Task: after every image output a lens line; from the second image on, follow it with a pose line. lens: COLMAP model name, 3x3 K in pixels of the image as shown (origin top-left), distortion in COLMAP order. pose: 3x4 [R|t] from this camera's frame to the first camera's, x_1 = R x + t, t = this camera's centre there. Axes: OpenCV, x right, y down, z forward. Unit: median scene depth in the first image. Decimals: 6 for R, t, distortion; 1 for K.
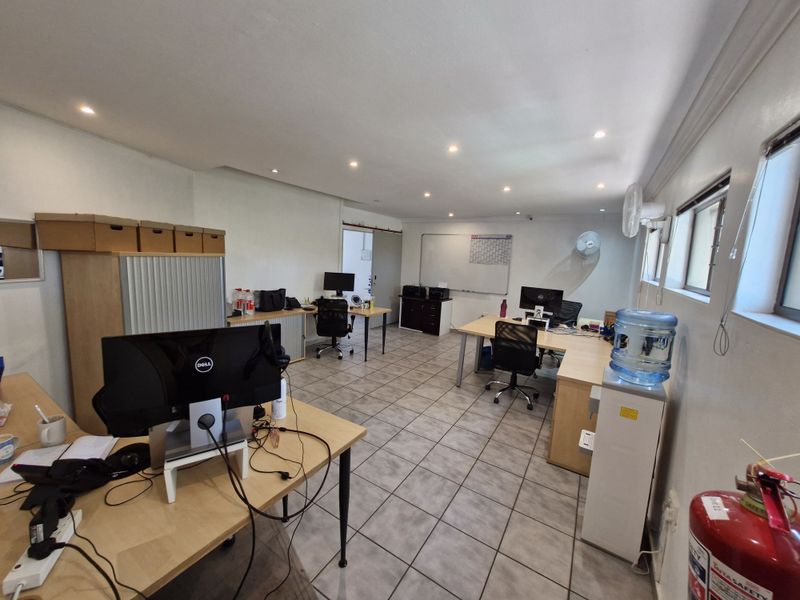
lens RADIAL K [[315.0, 0, 397.5], [0, 315.0, 295.3], [0, 0, 1]] dist [-0.000888, -0.000770]
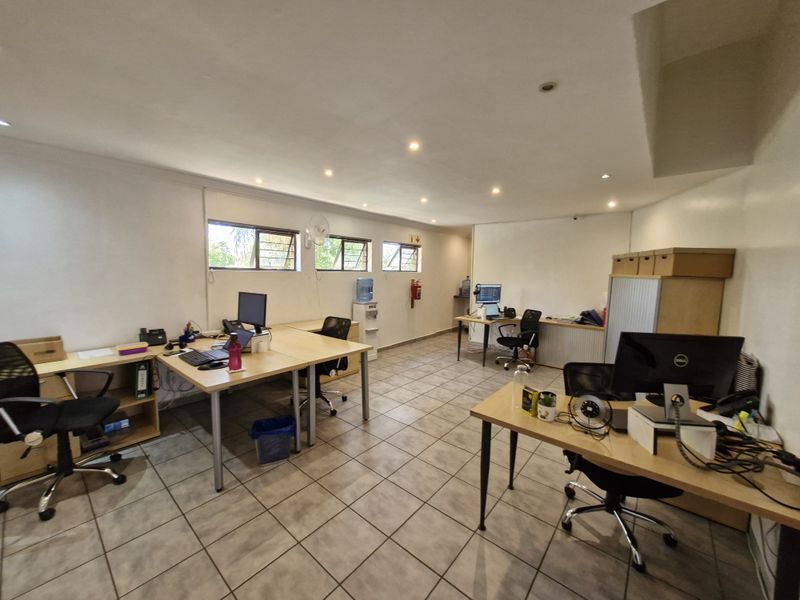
lens RADIAL K [[313.3, 0, 401.9], [0, 313.3, 297.3], [0, 0, 1]] dist [-0.000588, -0.002014]
pose [[-0.989764, -0.082356, 0.116551, 0.033331], [-0.055288, 0.974189, 0.218858, -0.188489], [-0.131567, 0.210174, -0.968771, 1.644277]]
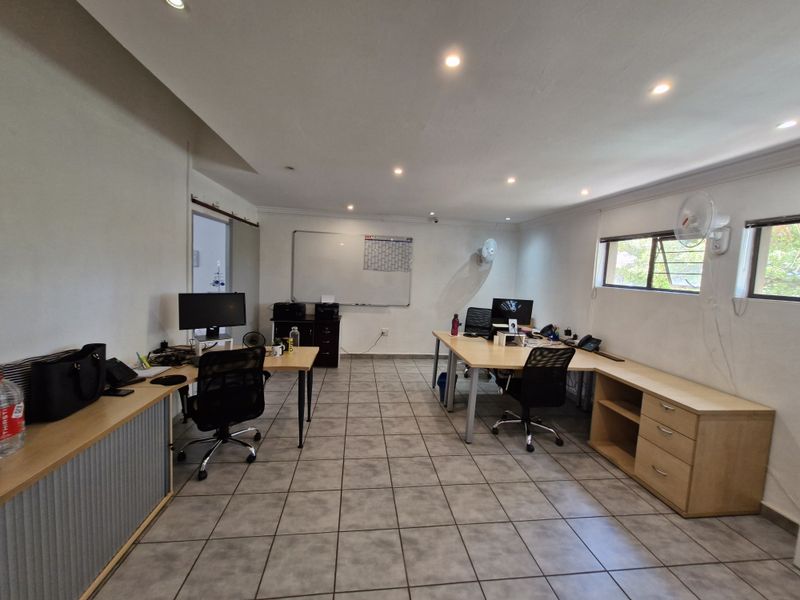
lens RADIAL K [[315.0, 0, 397.5], [0, 315.0, 295.3], [0, 0, 1]] dist [-0.000888, -0.000770]
pose [[0.767517, -0.063055, 0.637919, -0.362049], [0.069606, 0.997464, 0.014847, -0.069627], [-0.637238, 0.033008, 0.769960, 0.516339]]
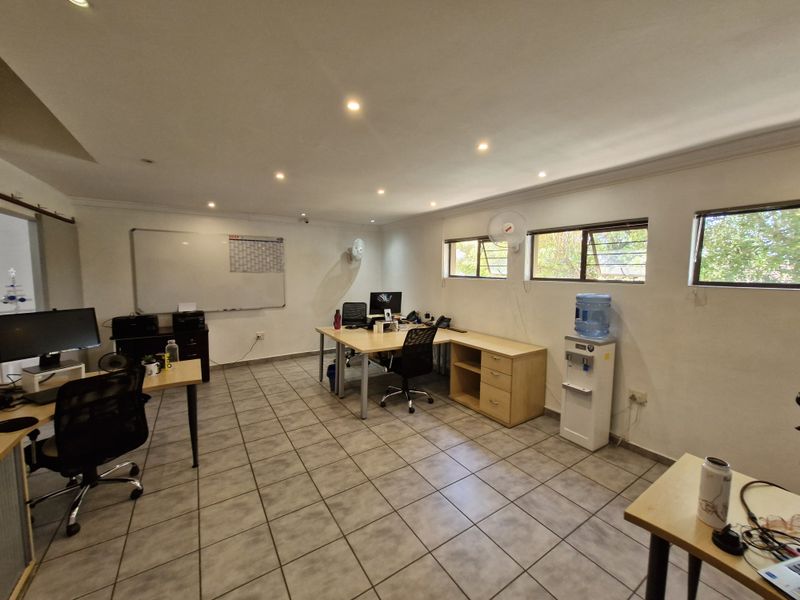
lens RADIAL K [[313.3, 0, 401.9], [0, 313.3, 297.3], [0, 0, 1]] dist [-0.000588, -0.002014]
pose [[0.403372, -0.123322, 0.906688, -0.467469], [0.126513, 0.988876, 0.078217, -0.080615], [-0.906248, 0.083158, 0.414487, 0.517529]]
